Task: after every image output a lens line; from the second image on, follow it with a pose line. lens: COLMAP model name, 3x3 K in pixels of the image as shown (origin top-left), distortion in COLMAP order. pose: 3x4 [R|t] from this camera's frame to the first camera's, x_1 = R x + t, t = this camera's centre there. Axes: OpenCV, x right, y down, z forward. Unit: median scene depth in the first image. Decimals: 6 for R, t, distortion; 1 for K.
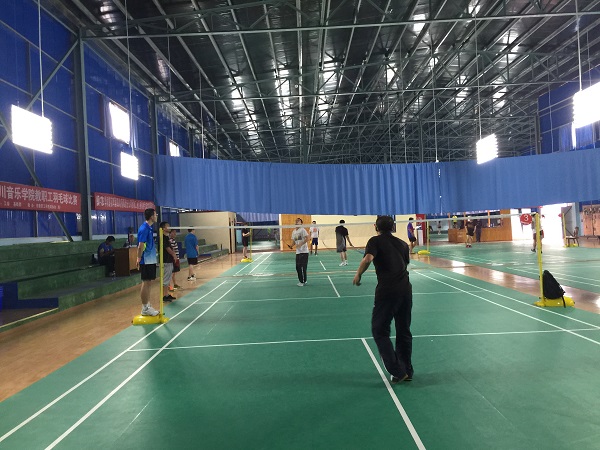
lens RADIAL K [[511.6, 0, 300.0], [0, 511.6, 223.8], [0, 0, 1]] dist [0.036606, -0.011664]
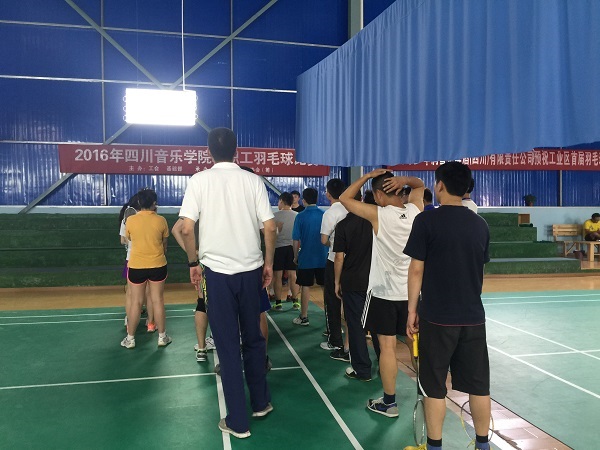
lens RADIAL K [[511.6, 0, 302.0], [0, 511.6, 225.3], [0, 0, 1]] dist [0.036606, -0.011664]
pose [[0.208805, 0.074964, -0.975080, 0.349046], [-0.002074, 0.997089, 0.076212, -0.007874], [0.977955, -0.013891, 0.208353, 0.968723]]
